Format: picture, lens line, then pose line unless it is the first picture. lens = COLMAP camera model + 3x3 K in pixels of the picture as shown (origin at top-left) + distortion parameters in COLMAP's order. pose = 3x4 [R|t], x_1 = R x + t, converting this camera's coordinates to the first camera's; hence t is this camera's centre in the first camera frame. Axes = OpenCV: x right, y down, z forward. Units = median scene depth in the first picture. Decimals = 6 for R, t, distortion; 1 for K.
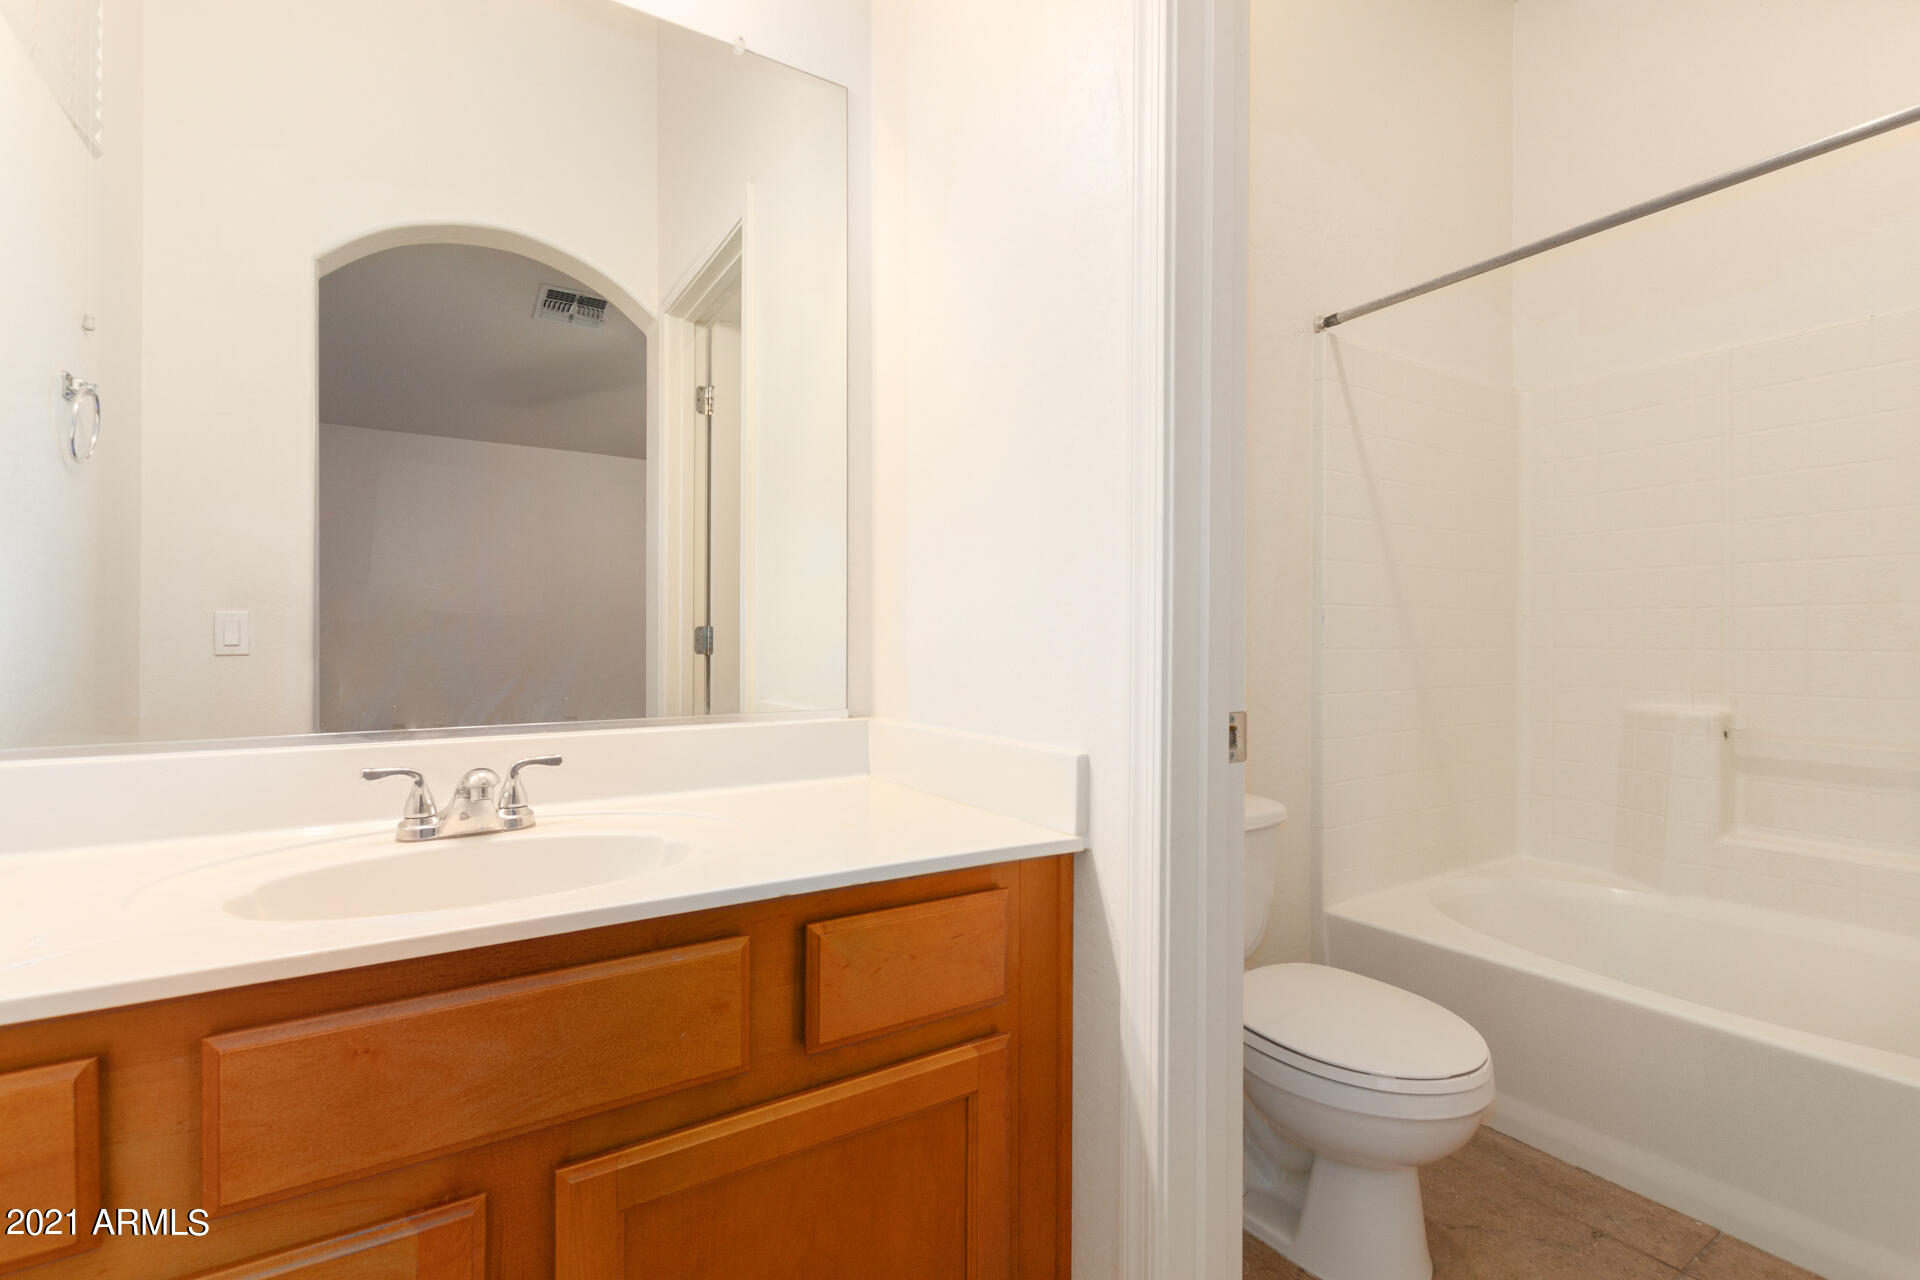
lens RADIAL K [[875.7, 0, 962.9], [0, 875.7, 637.8], [0, 0, 1]] dist [0.001785, -0.000692]
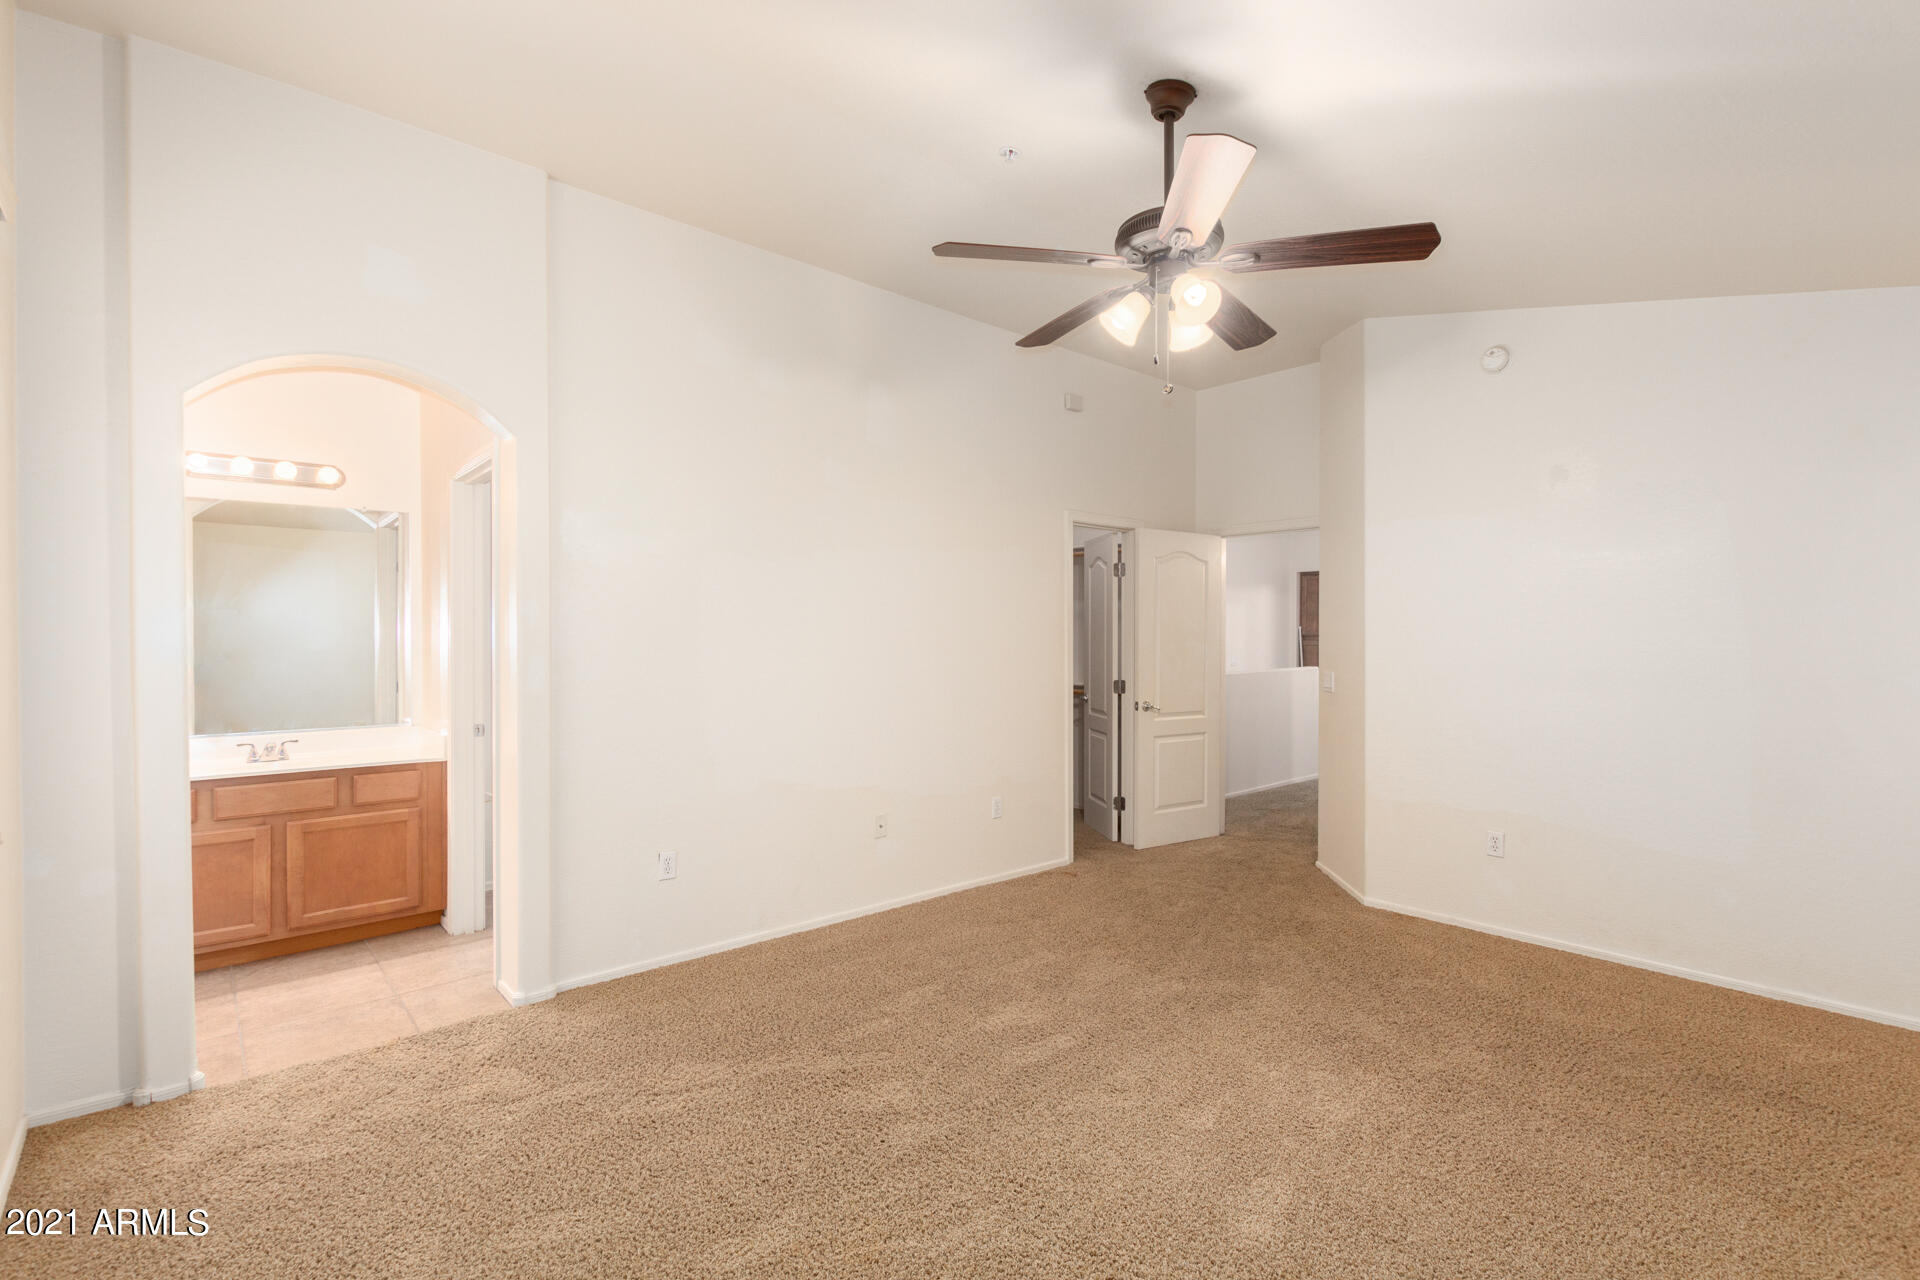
lens RADIAL K [[875.7, 0, 962.9], [0, 875.7, 637.8], [0, 0, 1]] dist [0.001785, -0.000692]
pose [[0.989049, -0.002250, 0.147574, 2.099379], [0.002109, 0.999997, 0.001109, -0.340094], [-0.147576, -0.000786, 0.989050, -3.621361]]
